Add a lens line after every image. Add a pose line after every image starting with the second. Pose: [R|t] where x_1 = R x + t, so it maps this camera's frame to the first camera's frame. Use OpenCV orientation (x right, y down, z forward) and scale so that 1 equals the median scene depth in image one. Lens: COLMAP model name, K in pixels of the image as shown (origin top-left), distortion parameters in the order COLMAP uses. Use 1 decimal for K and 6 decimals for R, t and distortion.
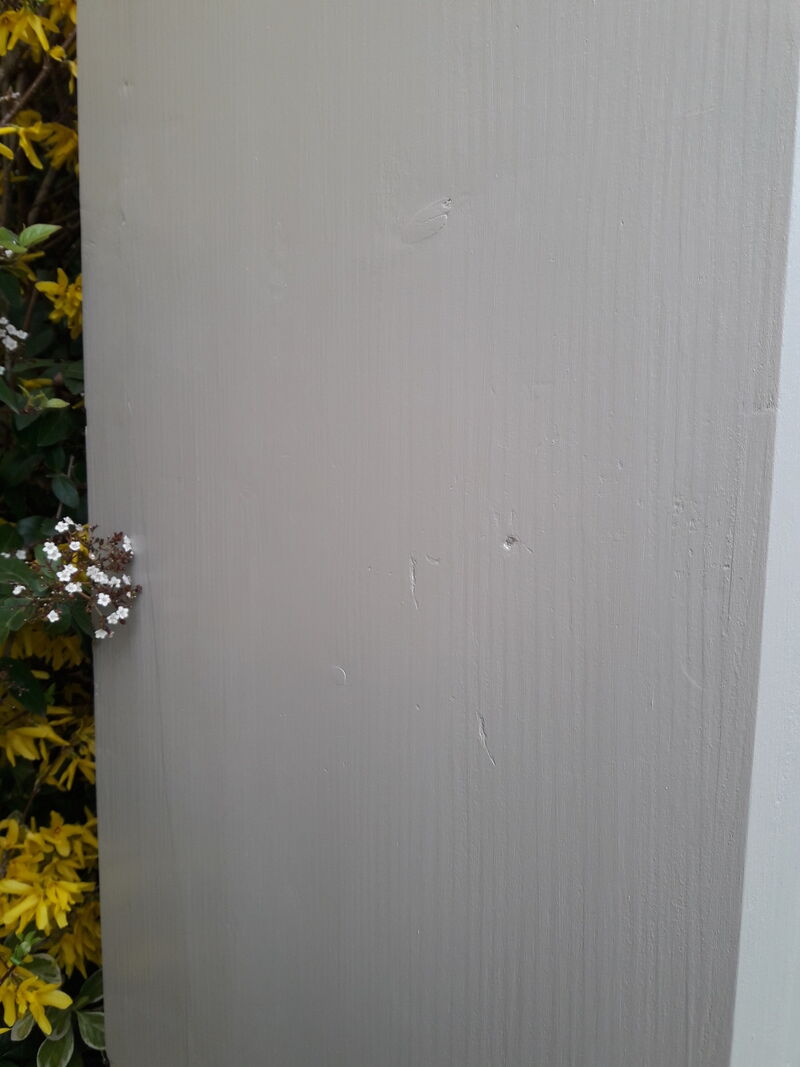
lens RADIAL K [[880.6, 0, 402.3], [0, 880.6, 525.4], [0, 0, 1]] dist [0.010585, -0.048738]
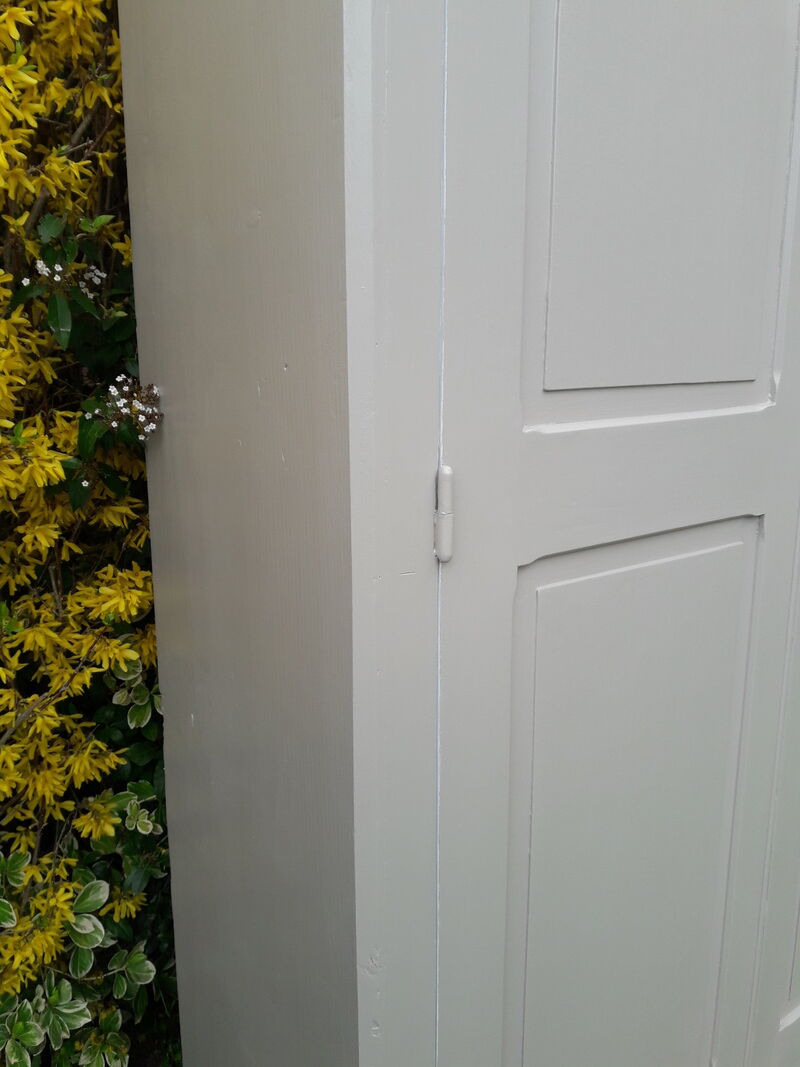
lens RADIAL K [[880.6, 0, 409.3], [0, 880.6, 531.8], [0, 0, 1]] dist [0.010585, -0.048738]
pose [[0.988900, 0.016703, -0.147643, 0.453335], [-0.004100, 0.996351, 0.085257, 0.145642], [0.148528, -0.083706, 0.985359, -0.704487]]
